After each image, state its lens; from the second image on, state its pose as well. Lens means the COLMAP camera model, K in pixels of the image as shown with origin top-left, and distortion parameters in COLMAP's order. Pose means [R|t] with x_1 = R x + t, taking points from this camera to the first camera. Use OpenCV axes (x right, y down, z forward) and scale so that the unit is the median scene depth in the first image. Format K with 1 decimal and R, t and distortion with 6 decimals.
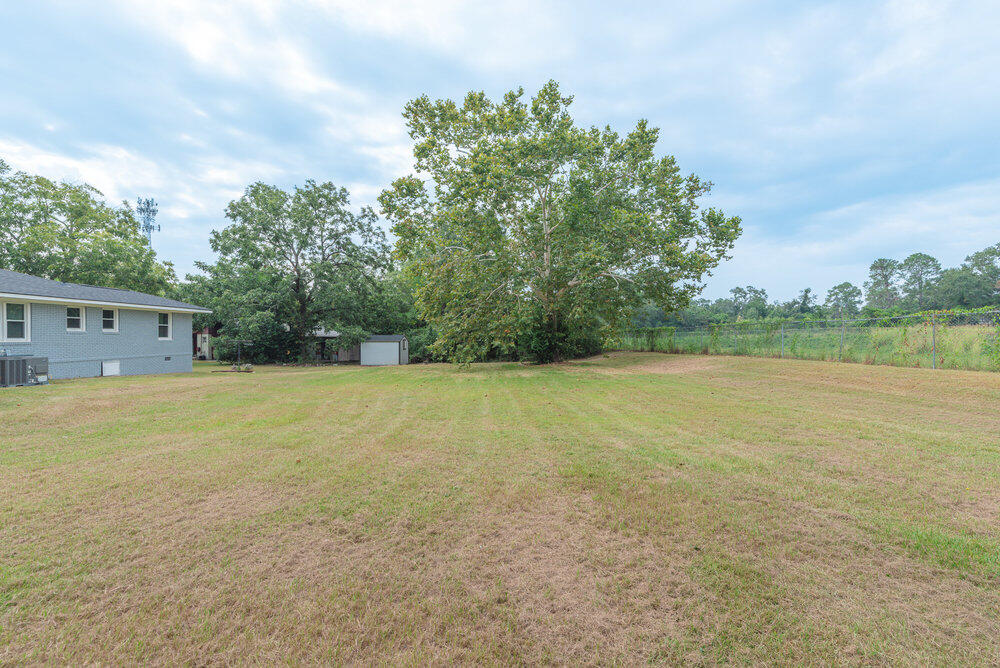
lens RADIAL K [[447.3, 0, 506.3], [0, 447.3, 337.9], [0, 0, 1]] dist [0.004505, -0.000636]
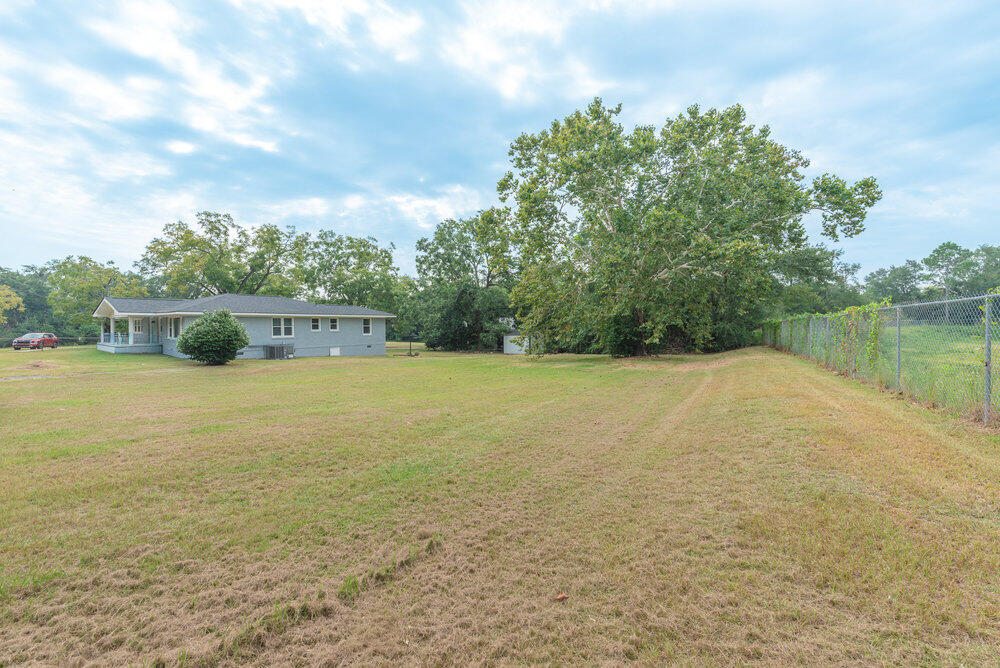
lens RADIAL K [[447.3, 0, 494.9], [0, 447.3, 329.5], [0, 0, 1]] dist [0.004505, -0.000636]
pose [[0.802771, -0.004431, -0.596271, 0.477675], [0.009237, 0.999945, 0.005004, -0.015660], [0.596216, -0.009525, 0.802768, -0.027536]]
